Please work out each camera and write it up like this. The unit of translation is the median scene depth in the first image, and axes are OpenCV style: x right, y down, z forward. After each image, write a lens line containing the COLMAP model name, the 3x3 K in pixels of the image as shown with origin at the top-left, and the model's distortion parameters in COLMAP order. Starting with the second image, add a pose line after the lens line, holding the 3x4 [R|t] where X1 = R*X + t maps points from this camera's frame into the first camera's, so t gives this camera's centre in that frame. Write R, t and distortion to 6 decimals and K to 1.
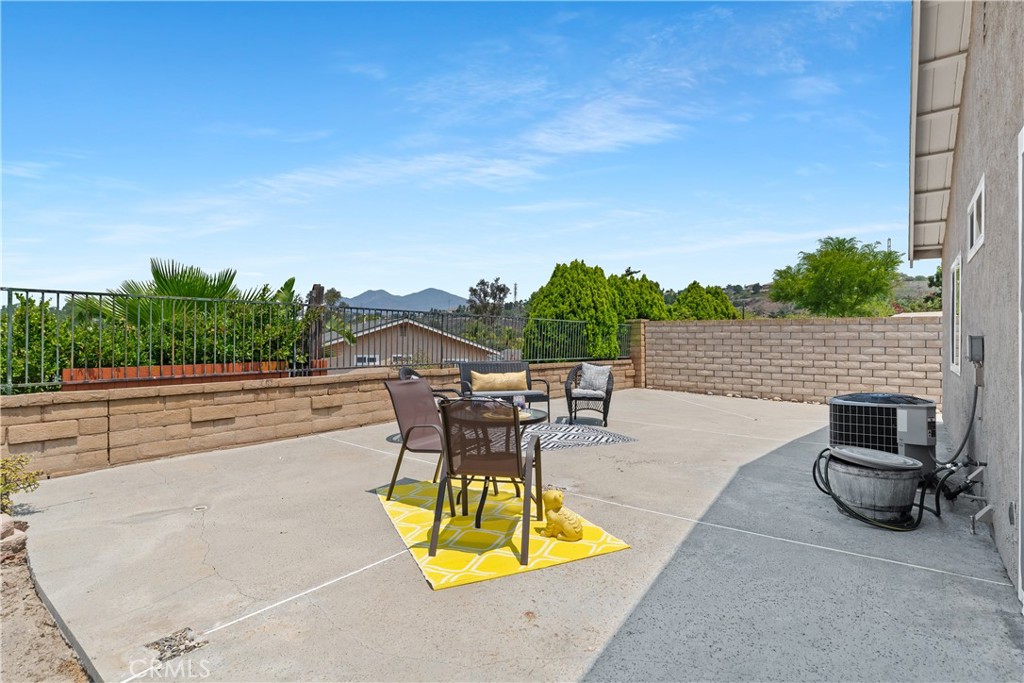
lens RADIAL K [[517.2, 0, 510.2], [0, 517.2, 349.1], [0, 0, 1]] dist [0.014669, -0.000195]
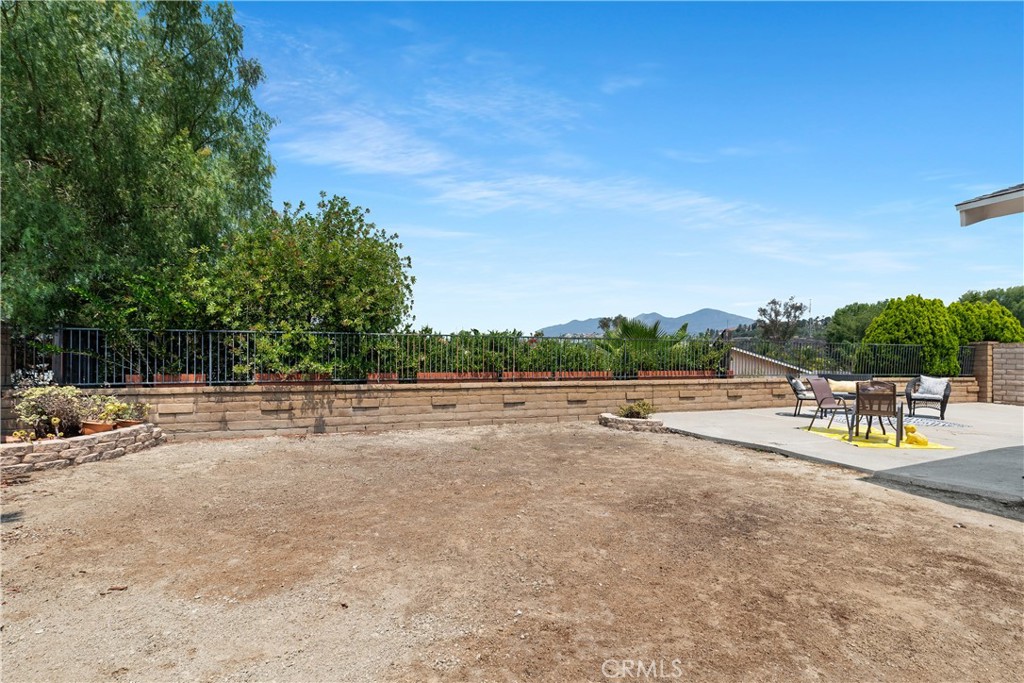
lens RADIAL K [[464.3, 0, 505.1], [0, 464.3, 367.8], [0, 0, 1]] dist [0.014551, -0.001021]
pose [[0.841278, 0.011934, -0.540471, -0.085230], [-0.012600, 0.999918, 0.002465, 0.010745], [0.540456, 0.004736, 0.841359, -0.477747]]
